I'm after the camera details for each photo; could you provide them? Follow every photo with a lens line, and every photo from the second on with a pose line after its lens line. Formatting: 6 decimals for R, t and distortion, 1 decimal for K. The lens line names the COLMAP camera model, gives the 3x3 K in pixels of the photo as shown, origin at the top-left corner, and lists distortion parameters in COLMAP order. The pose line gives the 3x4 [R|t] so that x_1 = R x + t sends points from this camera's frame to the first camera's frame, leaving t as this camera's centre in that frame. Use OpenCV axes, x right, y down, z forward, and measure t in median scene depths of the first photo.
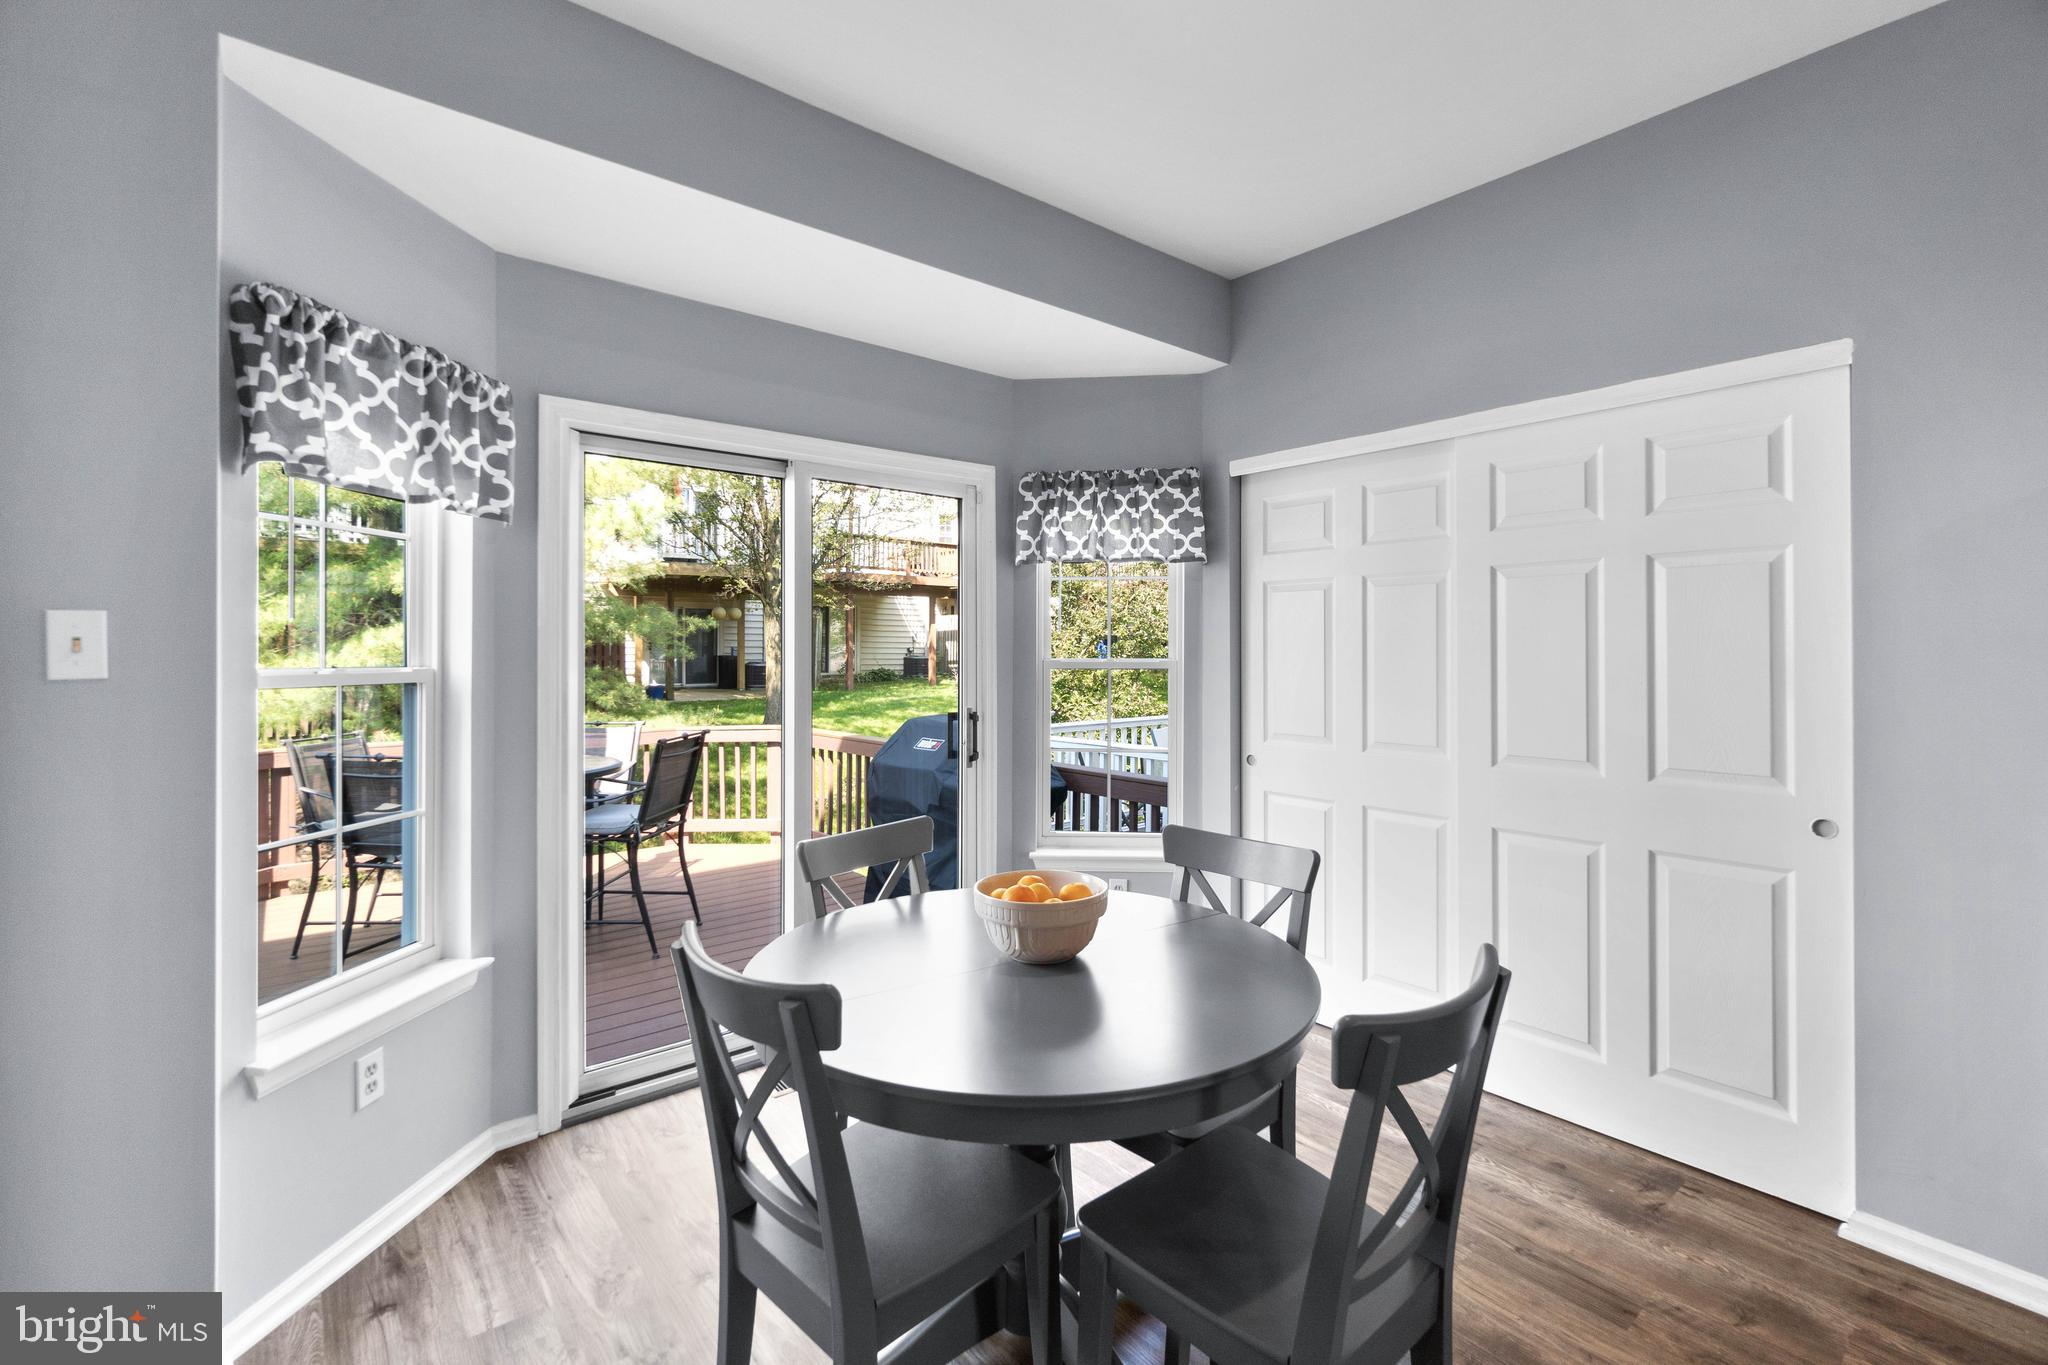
lens RADIAL K [[881.4, 0, 1025.3], [0, 881.4, 642.3], [0, 0, 1]] dist [-0.003040, 0.000507]
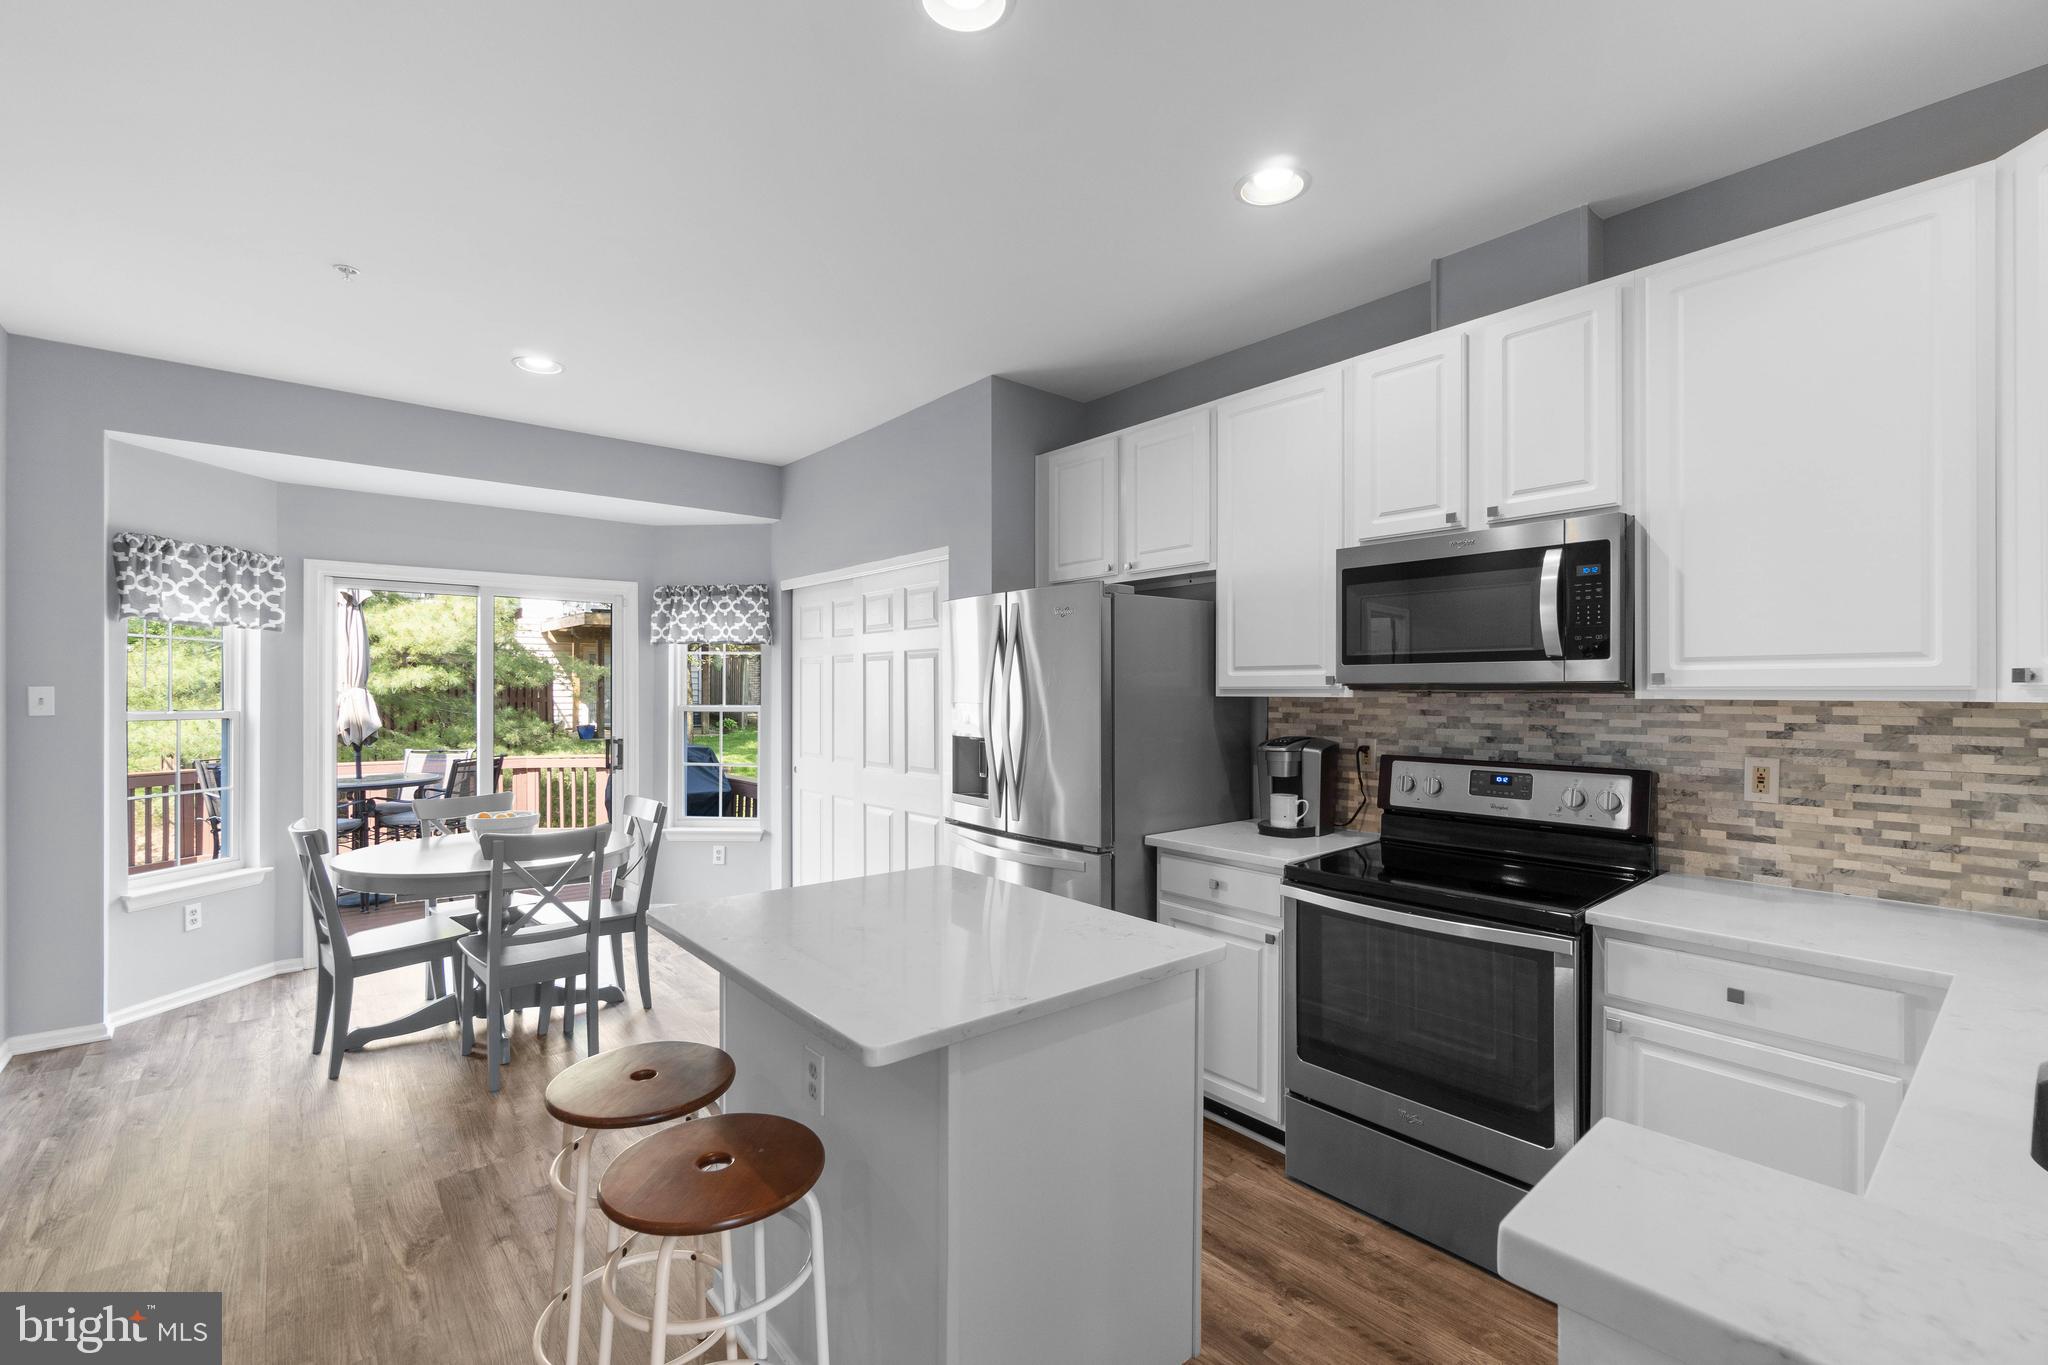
lens RADIAL K [[881.4, 0, 1023.9], [0, 881.4, 688.6], [0, 0, 1]] dist [-0.003040, 0.000507]
pose [[0.999966, 0.002179, 0.007994, 1.022603], [-0.002224, 0.999981, 0.005682, -0.033747], [-0.007982, -0.005699, 0.999952, -0.915965]]
